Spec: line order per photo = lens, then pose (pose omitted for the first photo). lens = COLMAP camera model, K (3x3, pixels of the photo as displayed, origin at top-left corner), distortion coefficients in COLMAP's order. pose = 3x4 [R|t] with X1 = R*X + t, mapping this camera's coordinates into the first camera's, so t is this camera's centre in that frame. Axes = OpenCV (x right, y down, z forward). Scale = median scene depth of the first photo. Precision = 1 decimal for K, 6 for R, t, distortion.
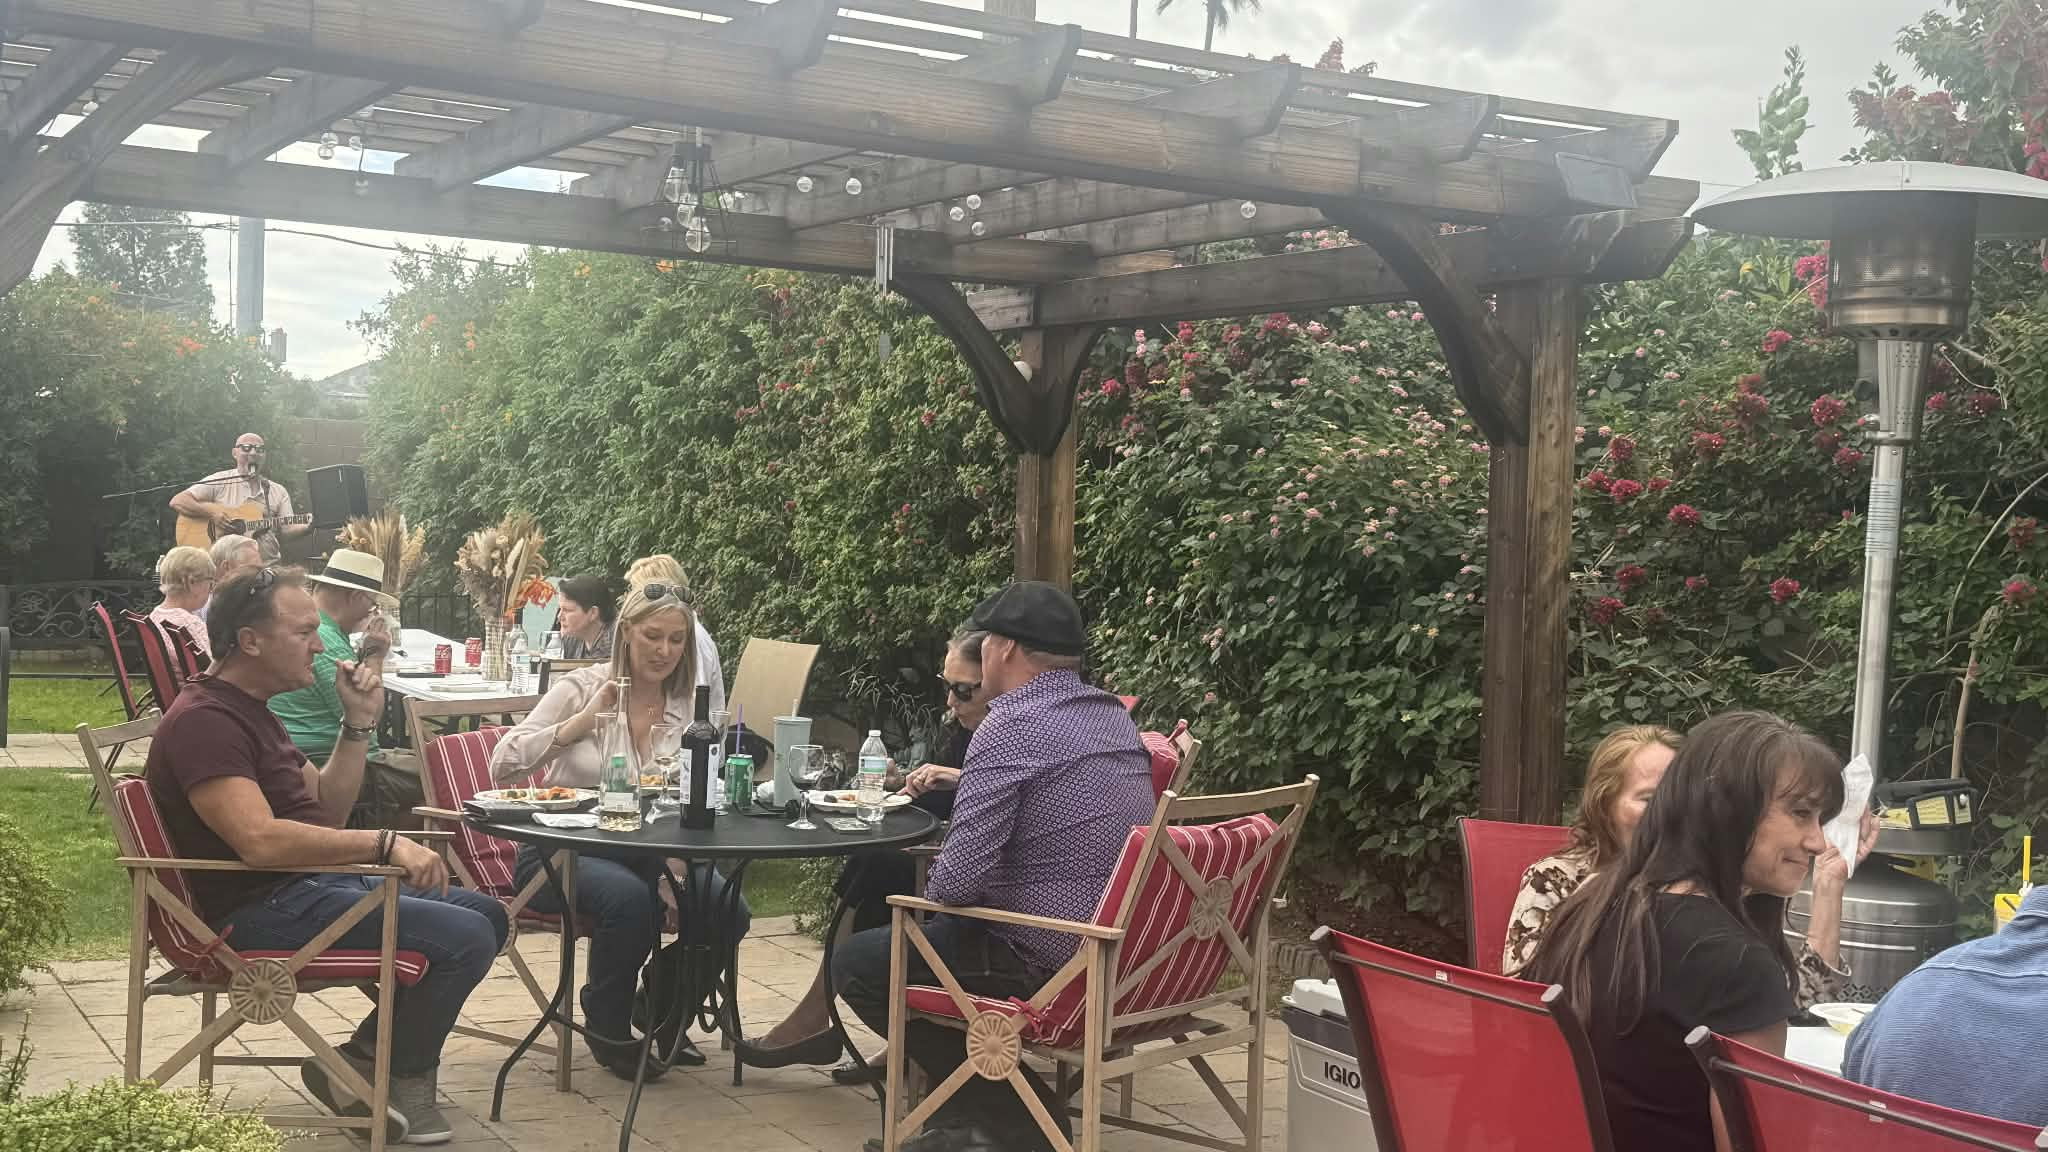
lens RADIAL K [[2633.4, 0, 1027.4], [0, 2633.4, 579.2], [0, 0, 1]] dist [-0.003343, 0.000000]
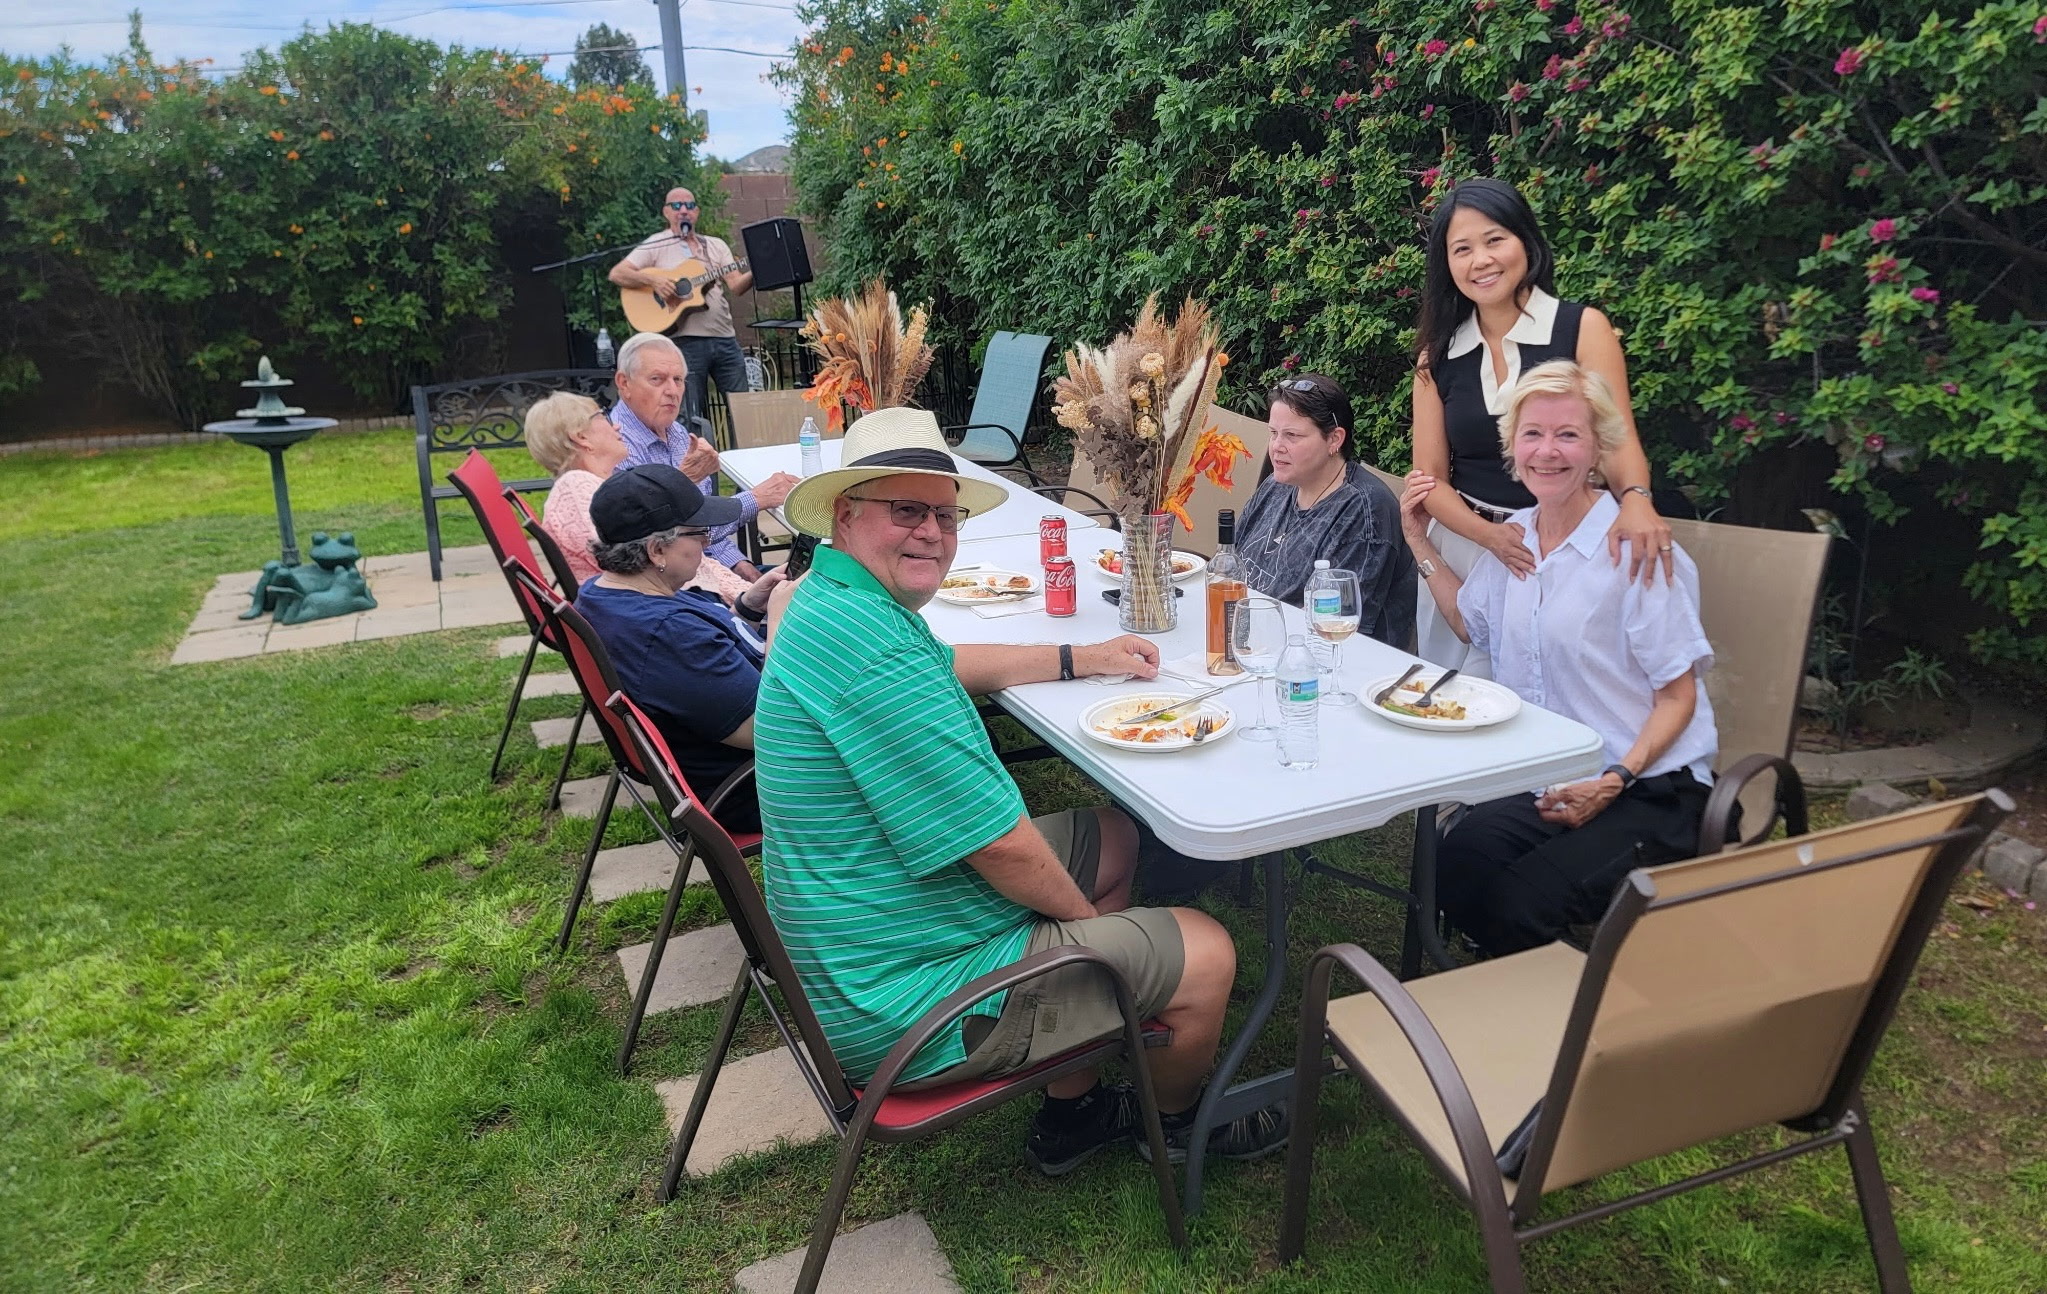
lens RADIAL K [[1501.1, 0, 1015.2], [0, 1501.1, 651.2], [0, 0, 1]] dist [0.042344, -0.020273]
pose [[0.993747, -0.040174, -0.104175, -0.122617], [0.065068, 0.966585, 0.247952, -0.021237], [0.090733, -0.253180, 0.963155, 0.439096]]
